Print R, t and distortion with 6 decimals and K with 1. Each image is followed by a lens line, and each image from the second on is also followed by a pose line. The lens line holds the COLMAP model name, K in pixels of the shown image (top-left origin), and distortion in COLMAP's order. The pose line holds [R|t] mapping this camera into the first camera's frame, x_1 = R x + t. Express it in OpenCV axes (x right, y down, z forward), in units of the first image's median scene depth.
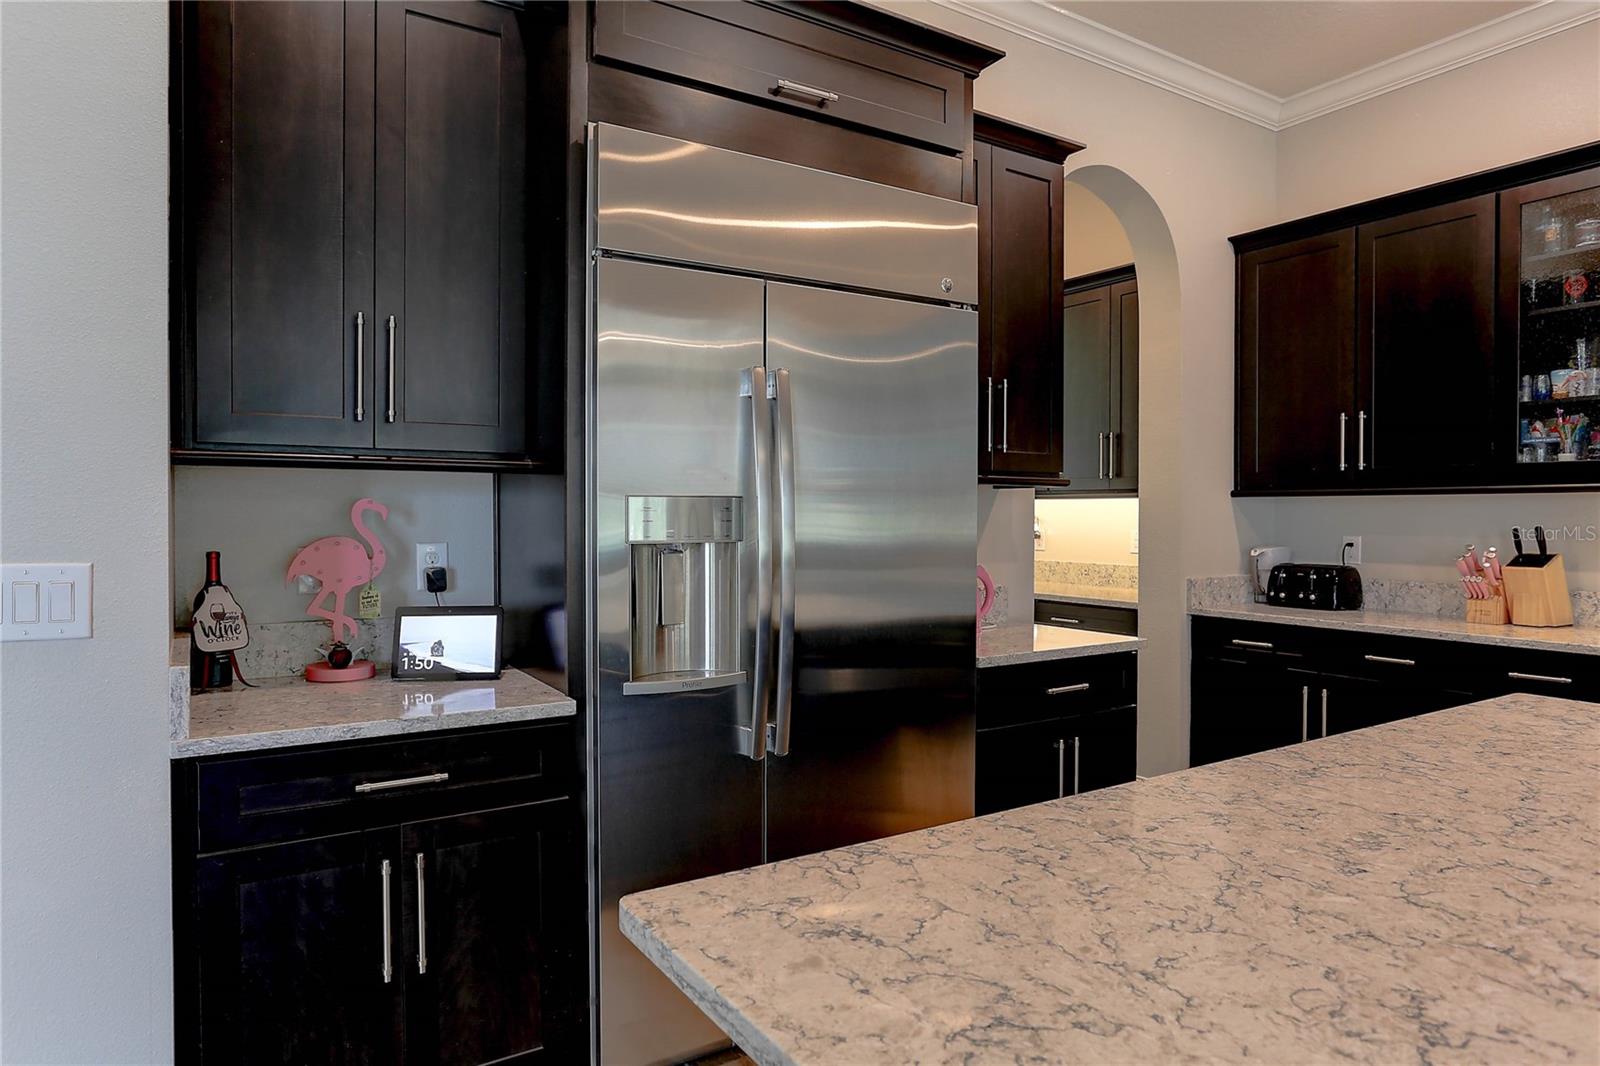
lens RADIAL K [[964.0, 0, 798.0], [0, 964.0, 527.2], [0, 0, 1]] dist [-0.019082, 0.001519]
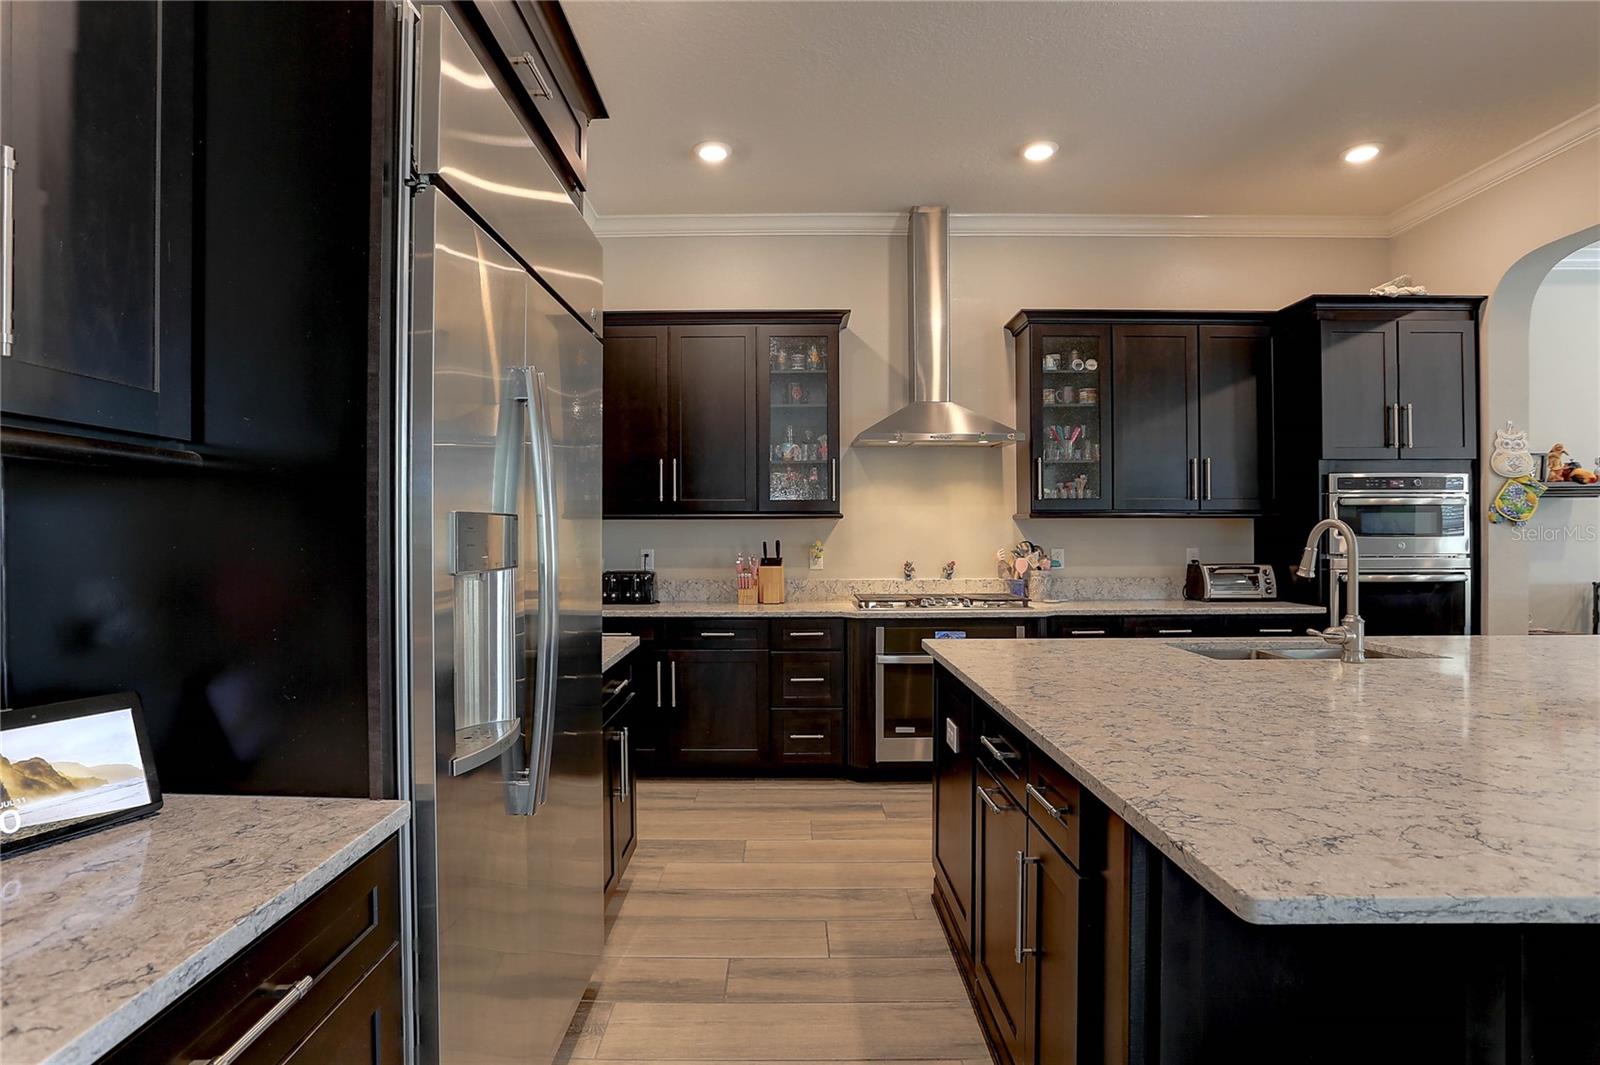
lens RADIAL K [[799.1, 0, 773.3], [0, 799.1, 532.2], [0, 0, 1]] dist [-0.062602, 0.029930]
pose [[0.542662, -0.001536, 0.839950, -0.380282], [0.014744, 0.999862, -0.007697, -0.004439], [-0.839822, 0.016561, 0.542610, 0.311536]]
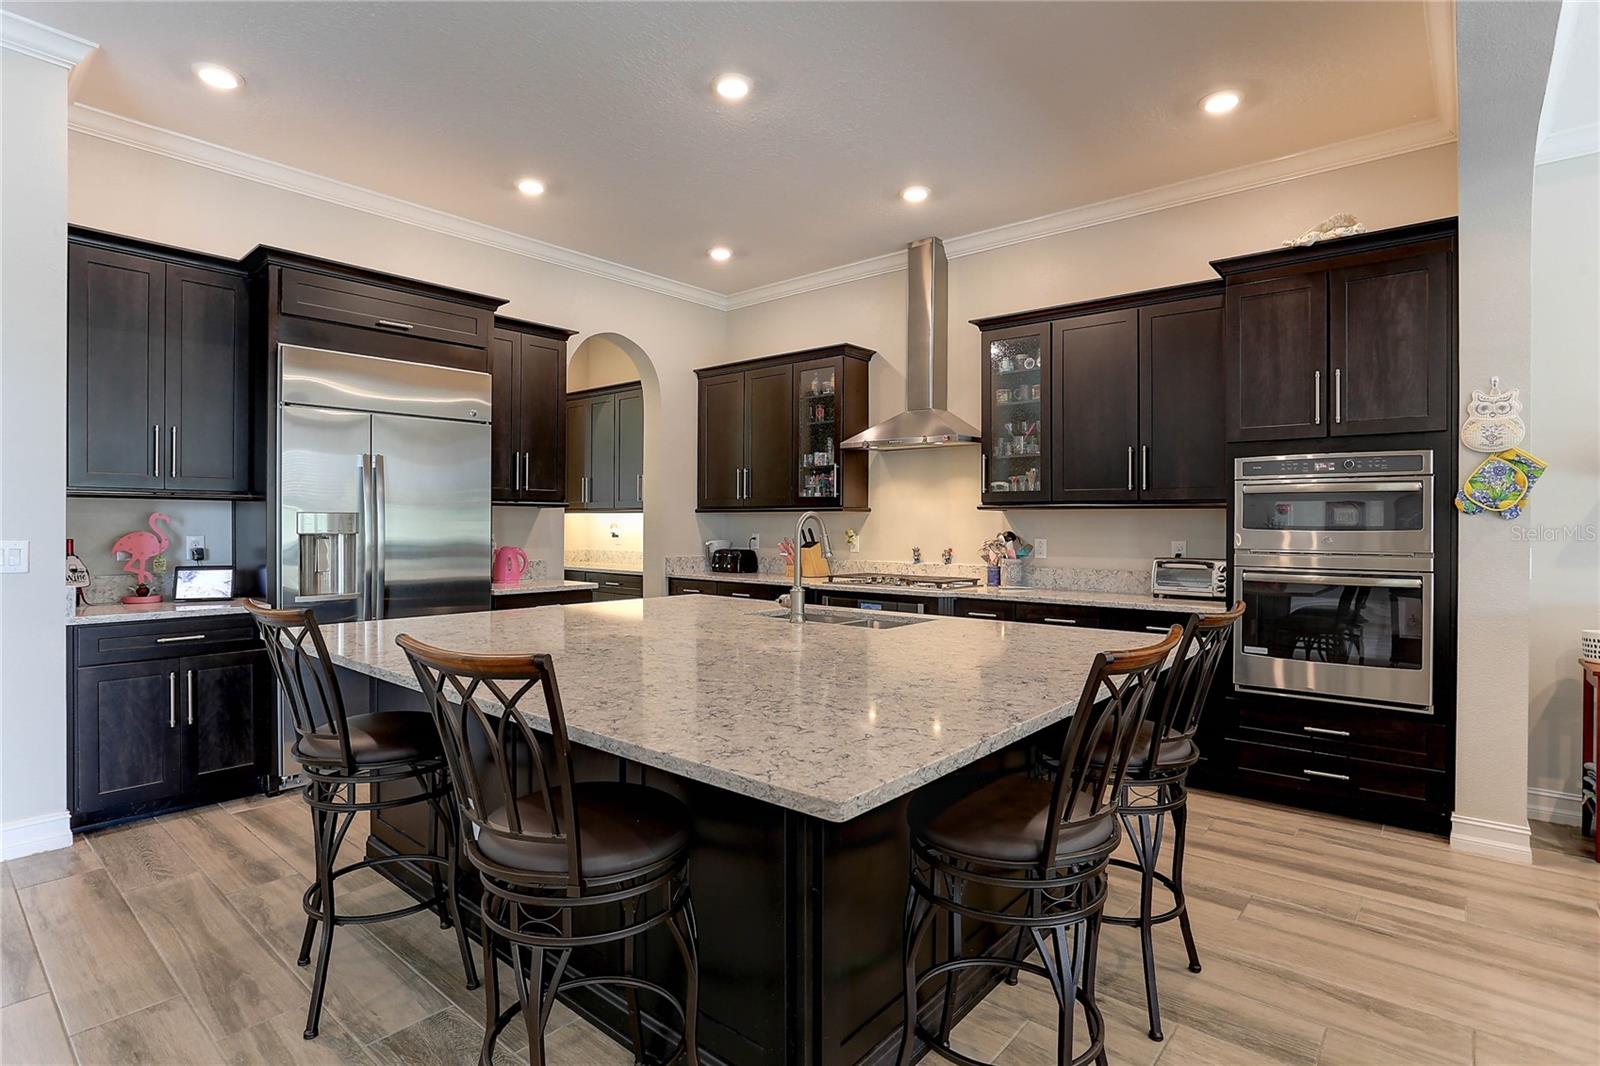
lens RADIAL K [[814.9, 0, 802.9], [0, 814.9, 526.2], [0, 0, 1]] dist [-0.067676, 0.032387]
pose [[0.956287, 0.000408, 0.292428, 0.272203], [0.002418, 0.999954, -0.009302, 0.012501], [-0.292419, 0.009603, 0.956242, -0.741152]]
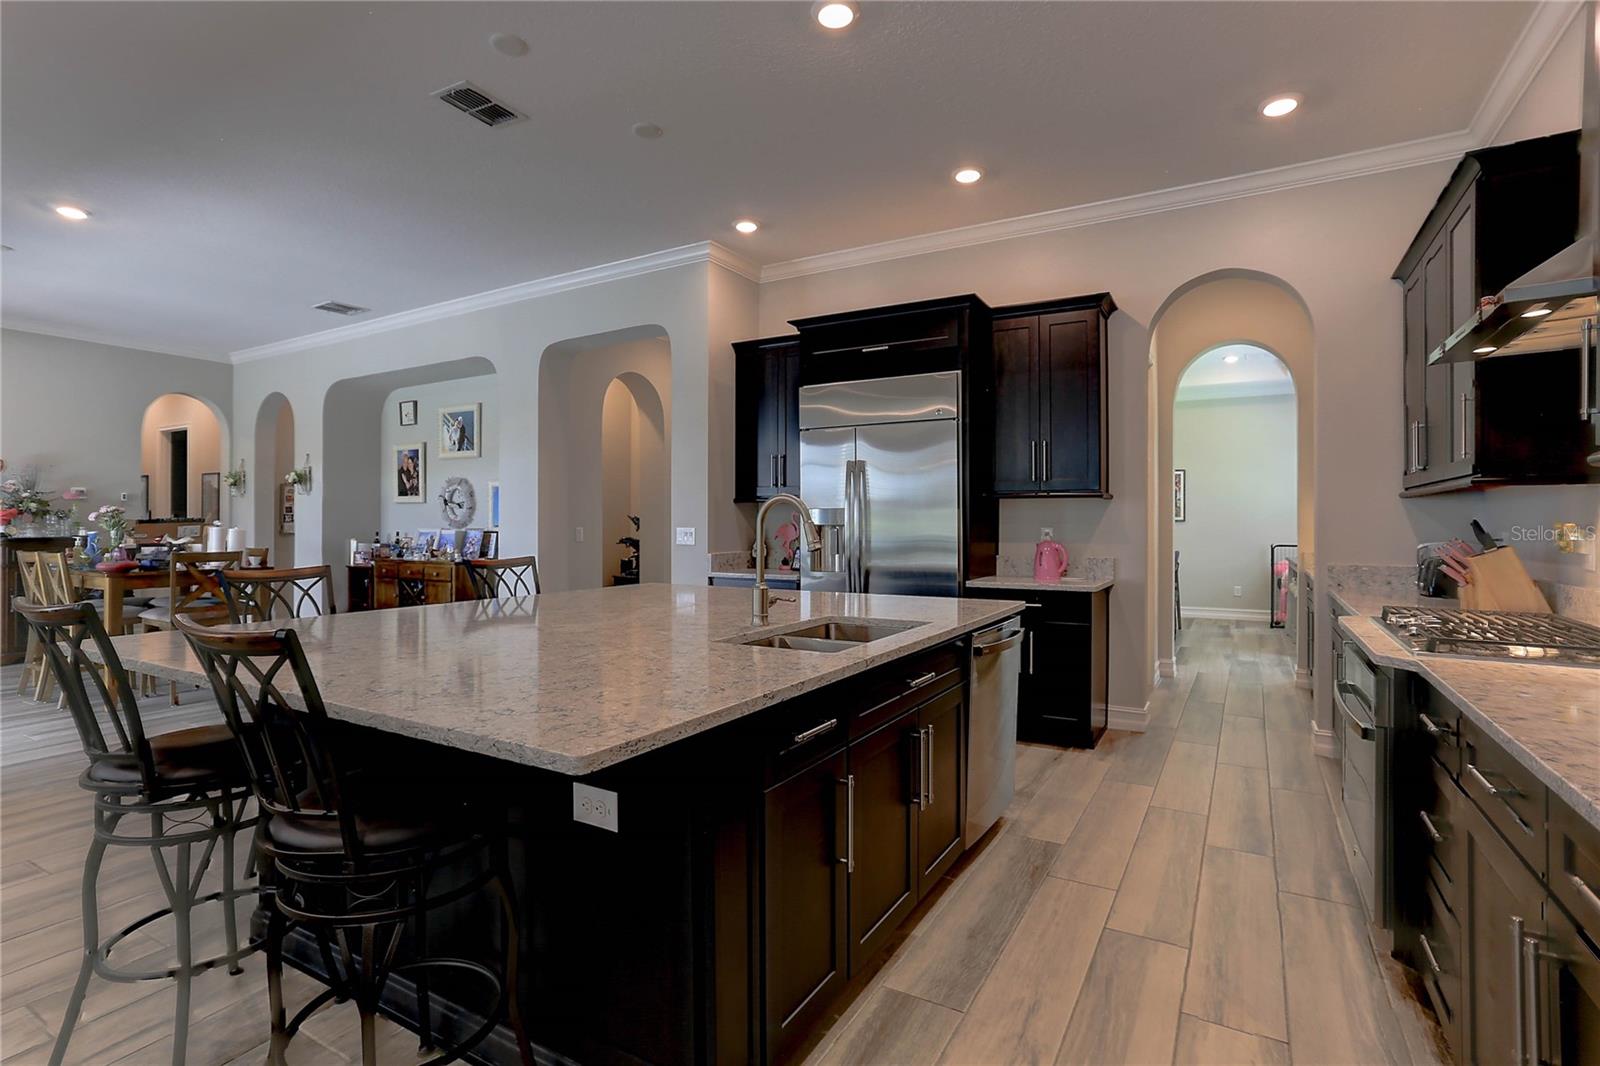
lens RADIAL K [[788.7, 0, 796.0], [0, 788.7, 522.7], [0, 0, 1]] dist [-0.061805, 0.039118]
pose [[0.448413, -0.006218, -0.893805, 1.330641], [-0.011993, 0.999844, -0.012972, 0.025536], [0.893746, 0.016536, 0.448269, -0.093329]]
